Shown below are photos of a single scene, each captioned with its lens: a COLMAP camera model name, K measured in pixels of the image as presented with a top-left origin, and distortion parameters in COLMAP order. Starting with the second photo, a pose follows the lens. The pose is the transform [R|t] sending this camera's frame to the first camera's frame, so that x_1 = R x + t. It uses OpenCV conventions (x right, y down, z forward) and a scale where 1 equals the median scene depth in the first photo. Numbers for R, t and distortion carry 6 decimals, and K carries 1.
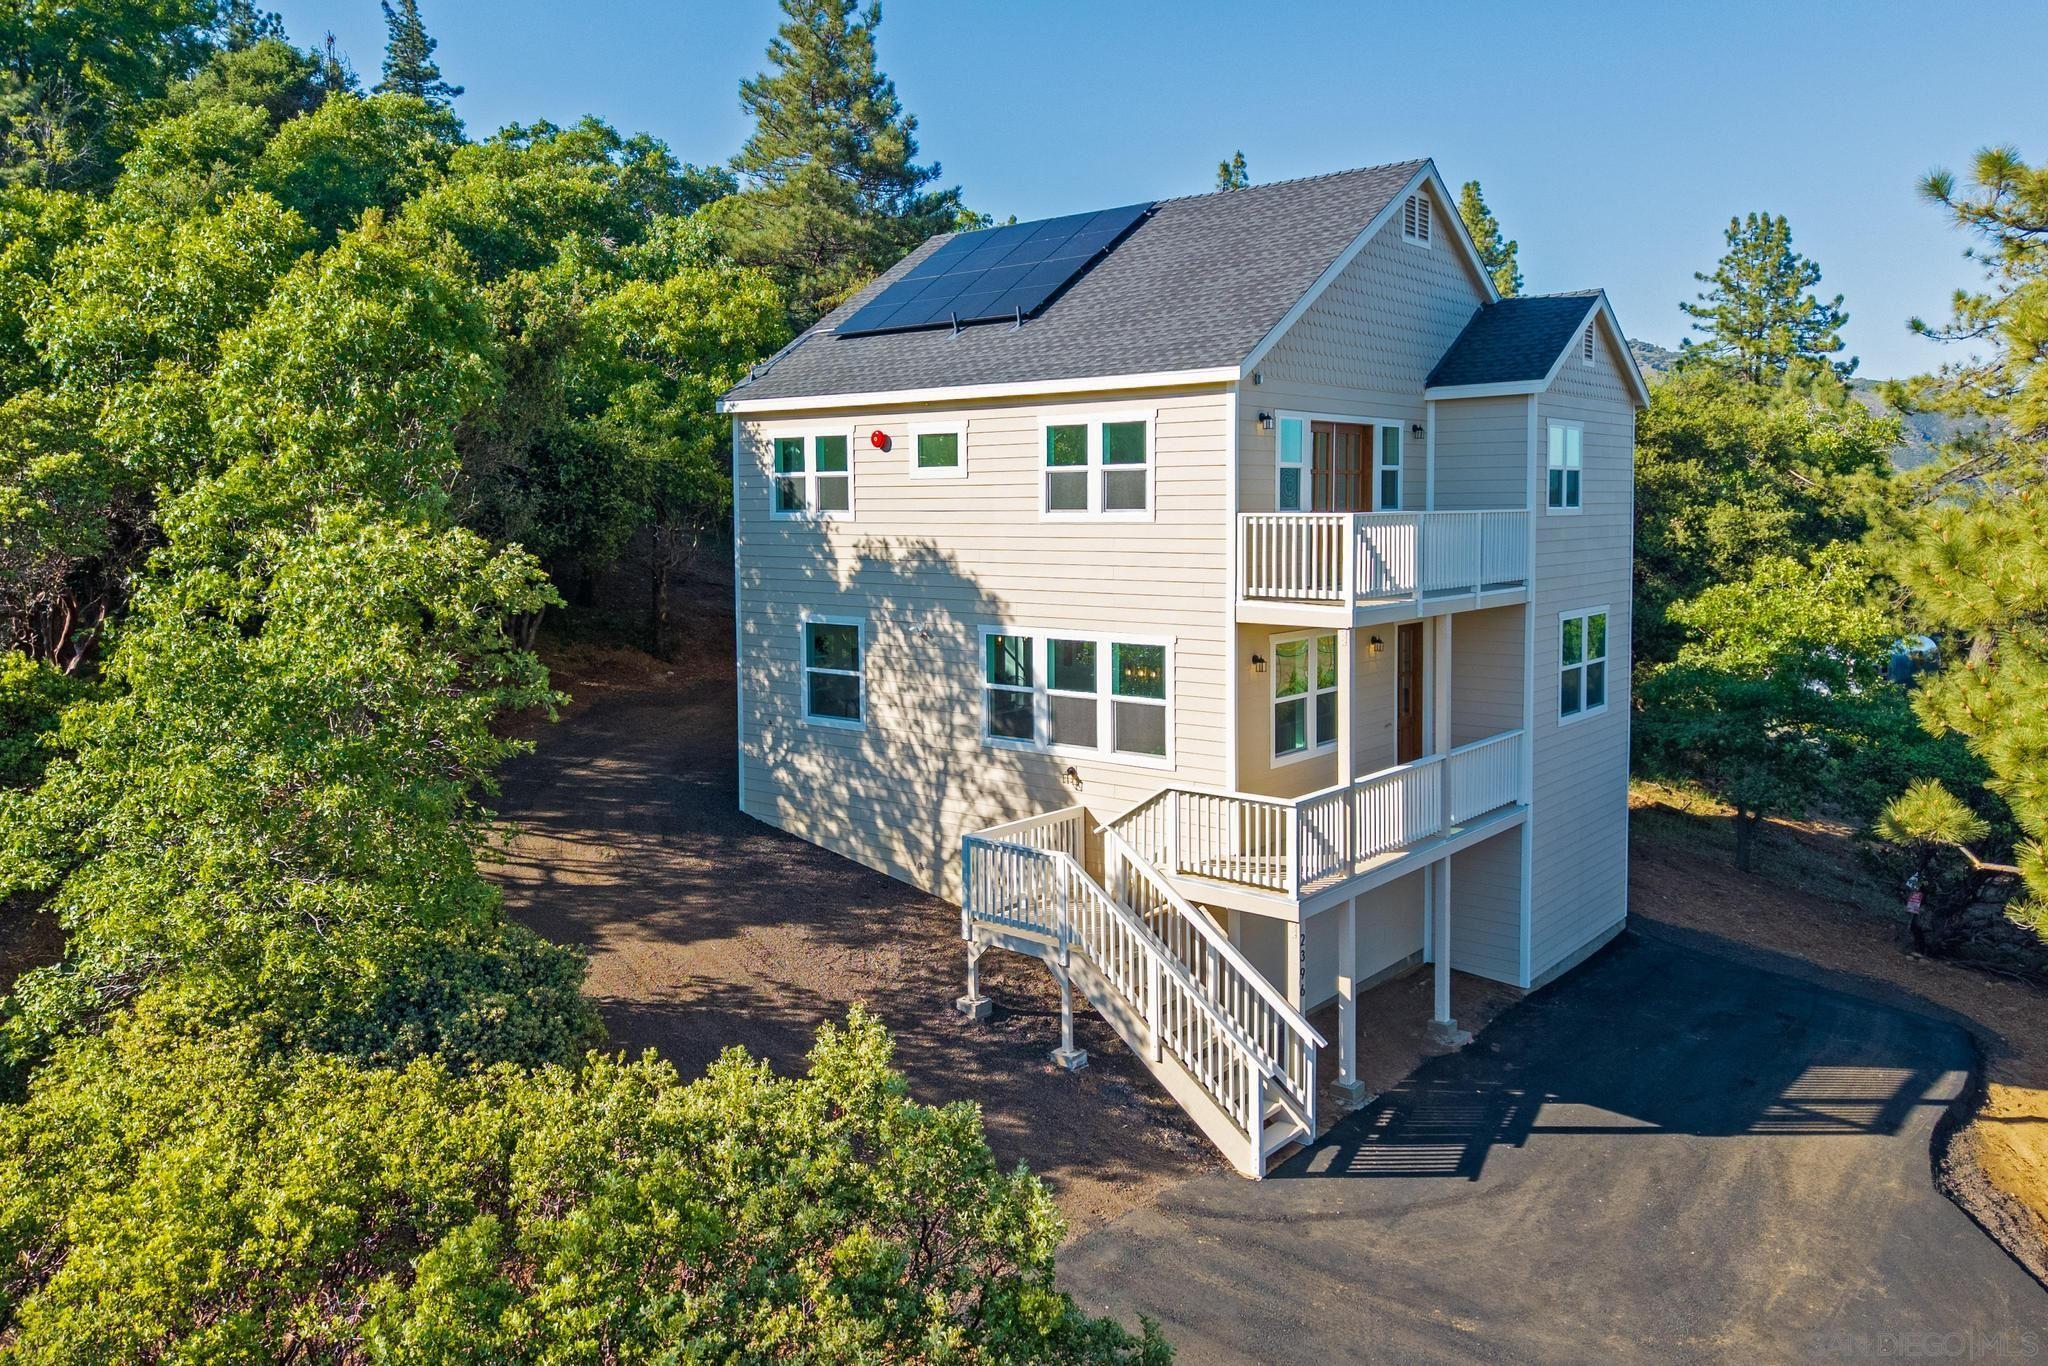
lens RADIAL K [[1510.5, 0, 1057.8], [0, 1510.5, 582.3], [0, 0, 1]] dist [0.034698, -0.034743]
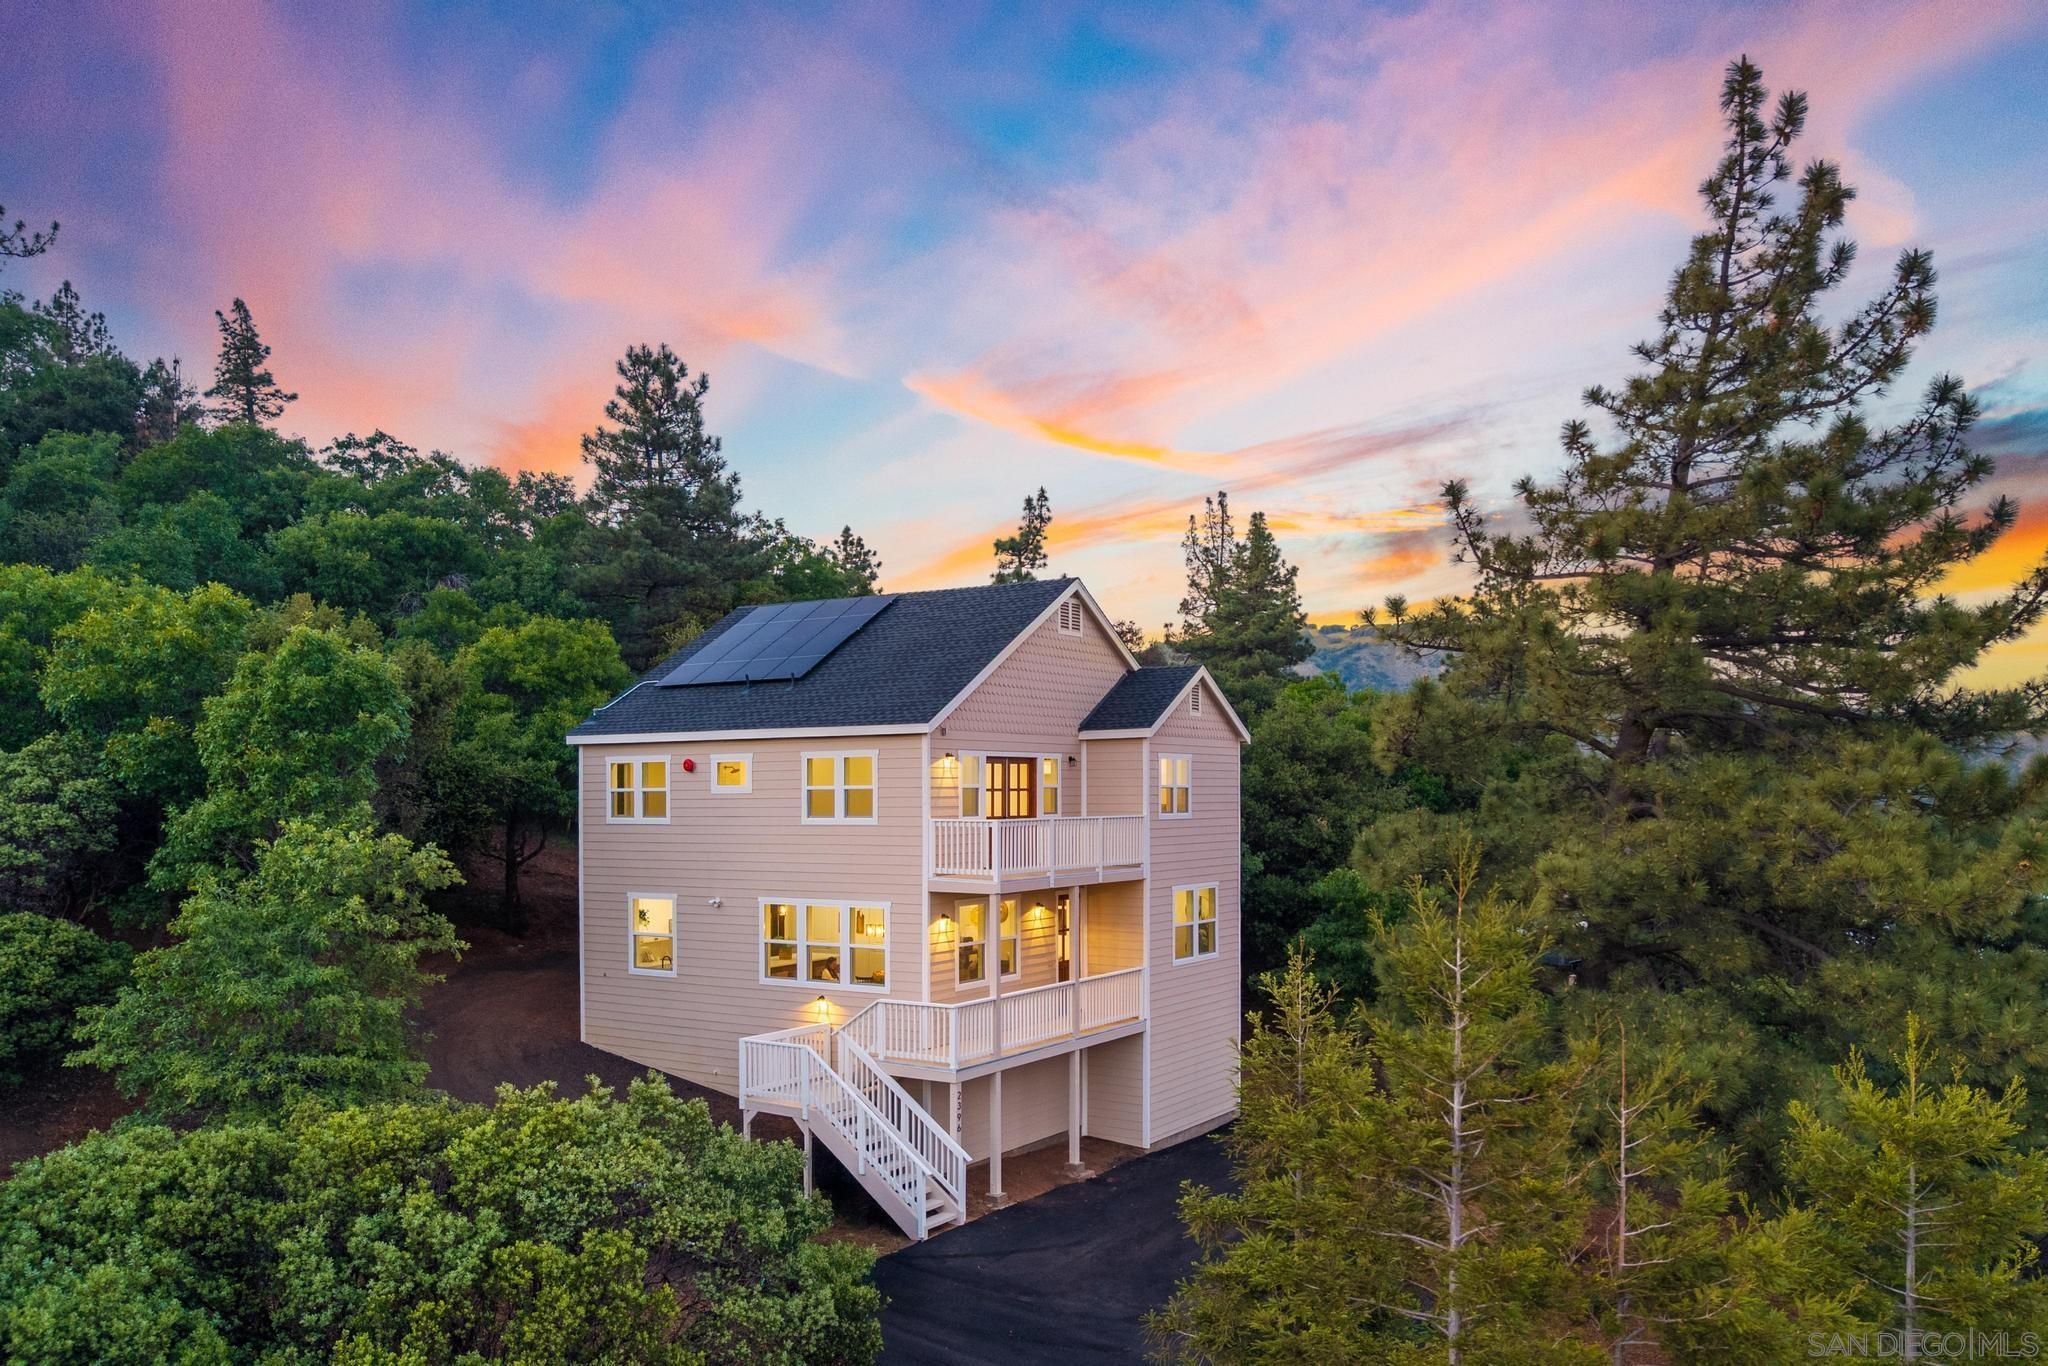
lens RADIAL K [[1503.4, 0, 1095.6], [0, 1503.4, 797.7], [0, 0, 1]] dist [0.032526, -0.020345]
pose [[0.991757, 0.000768, 0.128128, 0.084956], [0.005704, 0.998726, -0.050137, 0.007169], [-0.128003, 0.050455, 0.990490, -0.476862]]
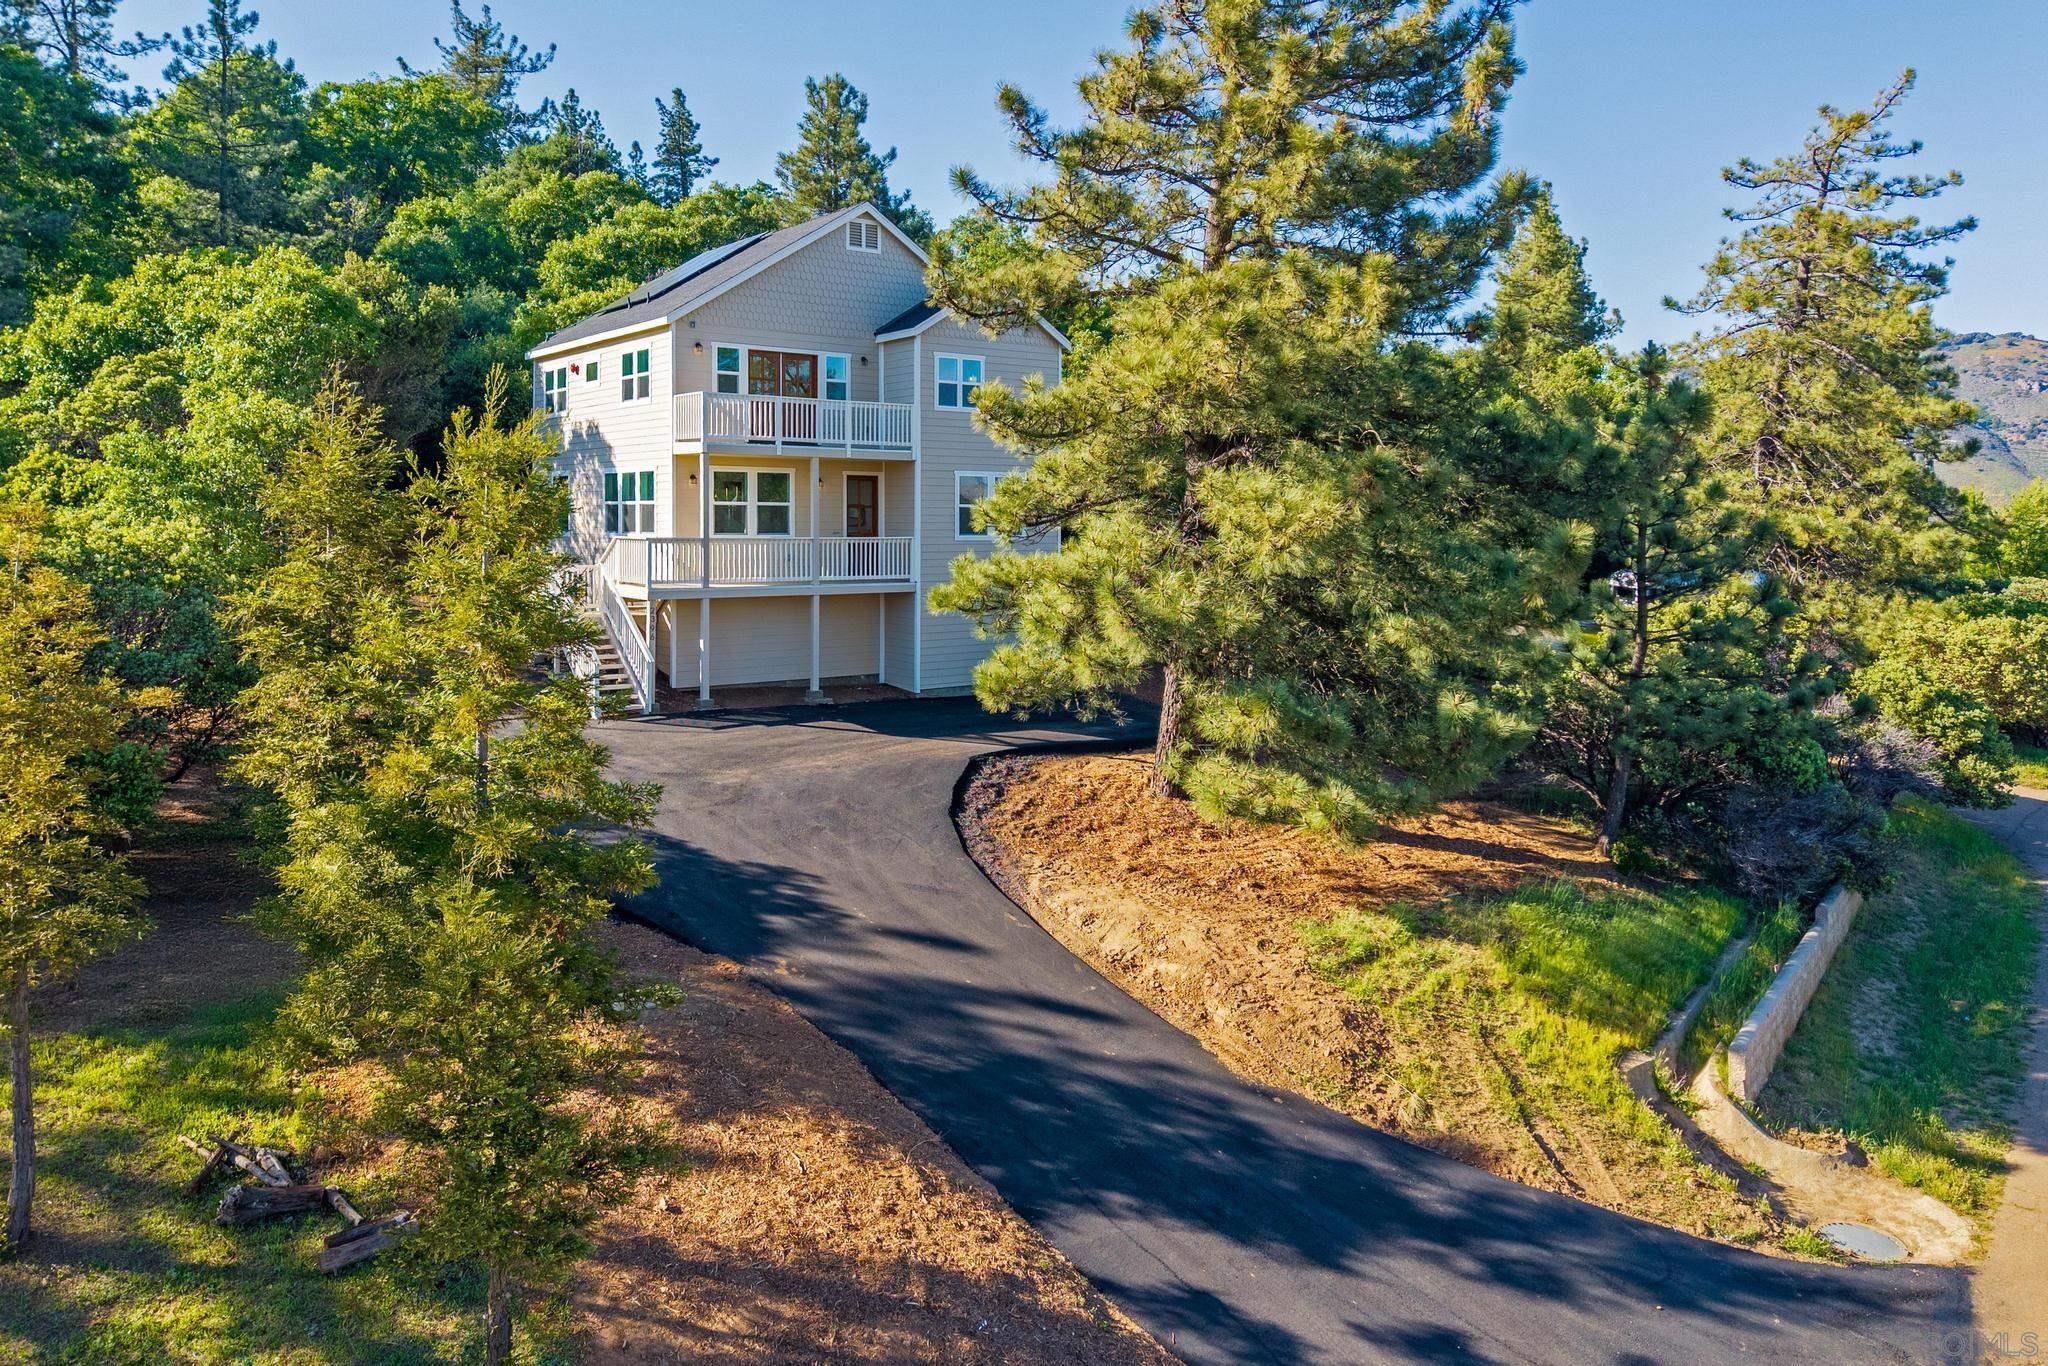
lens RADIAL K [[1401.3, 0, 999.8], [0, 1401.3, 459.5], [0, 0, 1]] dist [0.029449, -0.051173]
pose [[0.971875, 0.000816, -0.235498, 0.841963], [-0.020867, 0.996359, -0.082661, 0.154320], [0.234573, 0.085250, 0.968353, -0.528121]]
